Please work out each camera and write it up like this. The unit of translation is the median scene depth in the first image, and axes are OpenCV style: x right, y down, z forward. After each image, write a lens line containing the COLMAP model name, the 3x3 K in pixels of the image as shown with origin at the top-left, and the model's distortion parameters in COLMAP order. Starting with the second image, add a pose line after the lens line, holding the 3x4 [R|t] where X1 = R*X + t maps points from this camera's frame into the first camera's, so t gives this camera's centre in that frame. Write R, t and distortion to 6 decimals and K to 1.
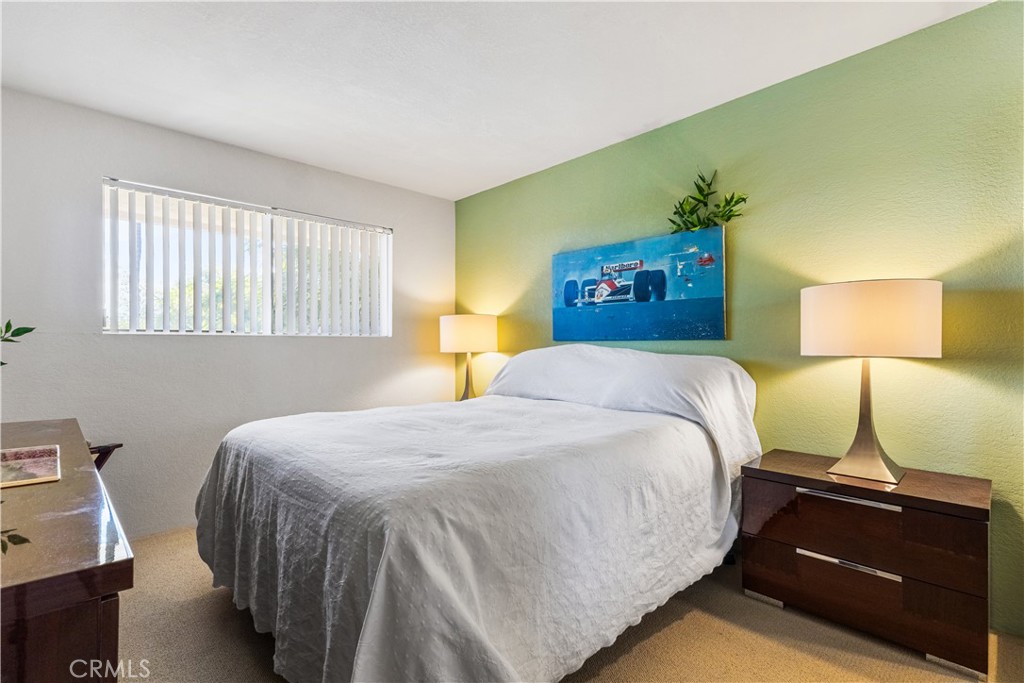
lens RADIAL K [[517.5, 0, 512.0], [0, 517.5, 341.5], [0, 0, 1]] dist [0.001283, 0.000473]
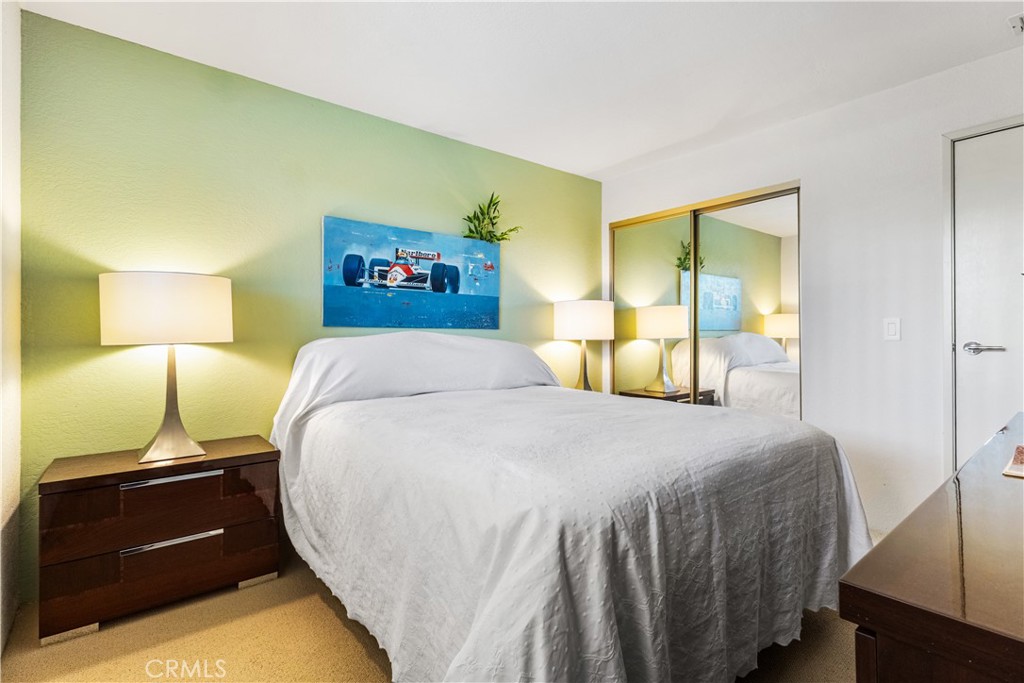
lens RADIAL K [[490.2, 0, 503.9], [0, 490.2, 342.3], [0, 0, 1]] dist [-0.002487, 0.001152]
pose [[0.054301, -0.018833, 0.998347, -0.715521], [-0.014584, 0.999701, 0.019652, 0.004892], [-0.998418, -0.015627, 0.054010, 0.765215]]
